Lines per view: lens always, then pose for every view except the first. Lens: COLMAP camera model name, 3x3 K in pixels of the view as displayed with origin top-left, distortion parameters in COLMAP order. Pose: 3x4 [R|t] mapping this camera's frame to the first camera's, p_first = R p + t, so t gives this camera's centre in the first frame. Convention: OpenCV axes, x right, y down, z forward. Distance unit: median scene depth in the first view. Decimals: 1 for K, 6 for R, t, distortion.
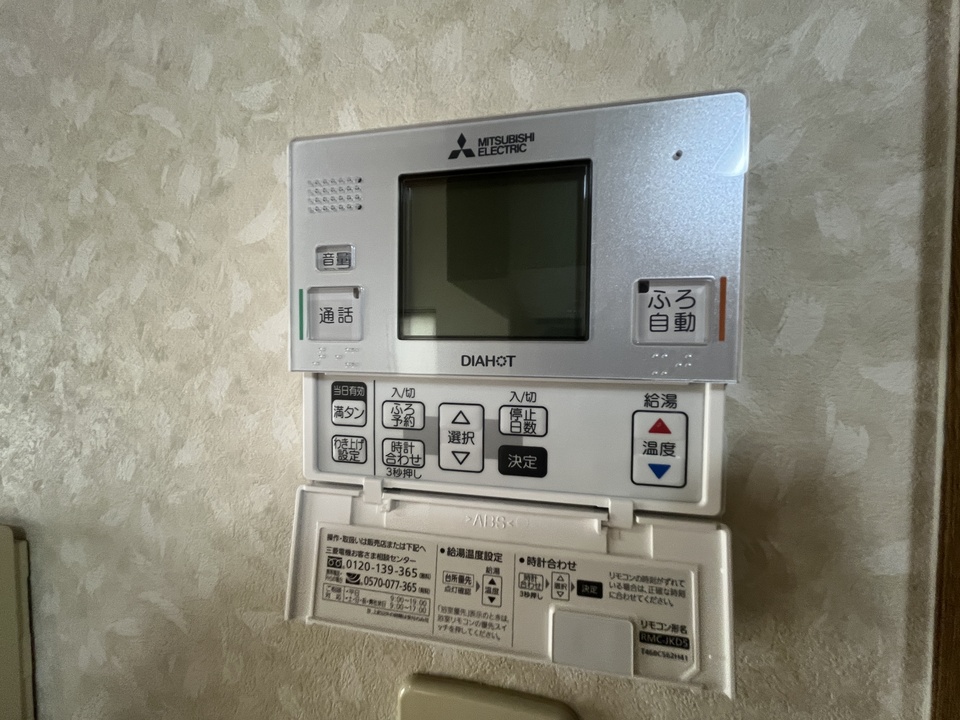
lens RADIAL K [[387.7, 0, 480.0], [0, 387.7, 360.0], [0, 0, 1]] dist [-0.001873, 0.000003]
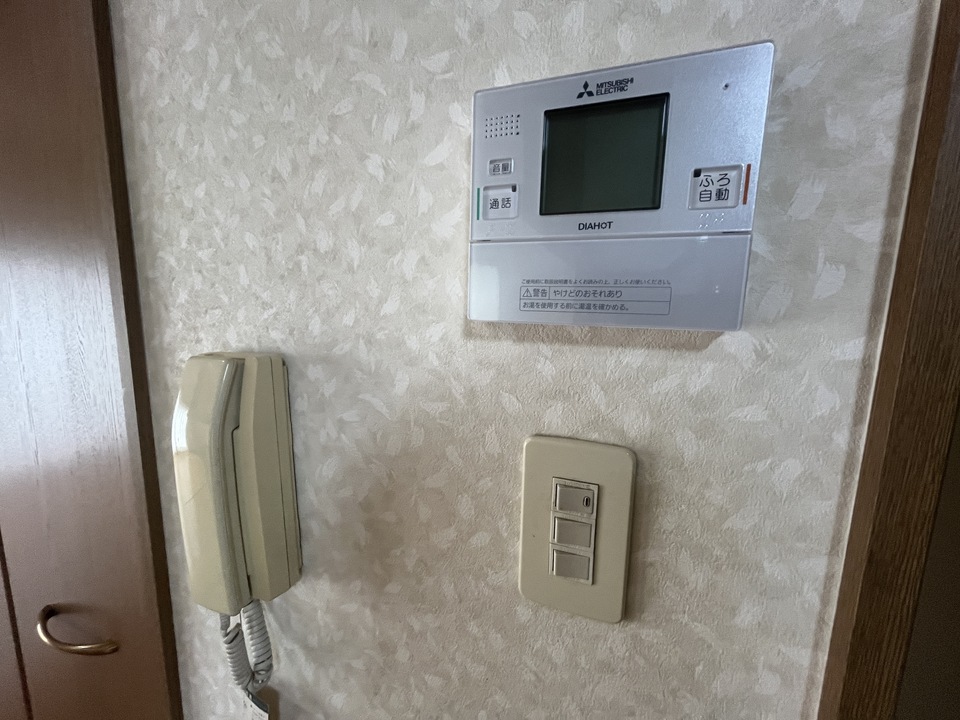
lens RADIAL K [[387.7, 0, 480.0], [0, 387.7, 360.0], [0, 0, 1]] dist [-0.001873, 0.000003]
pose [[0.987868, 0.036234, -0.151009, -0.146984], [-0.018903, 0.993225, 0.114660, 0.293465], [0.154140, -0.110414, 0.981860, -0.581941]]
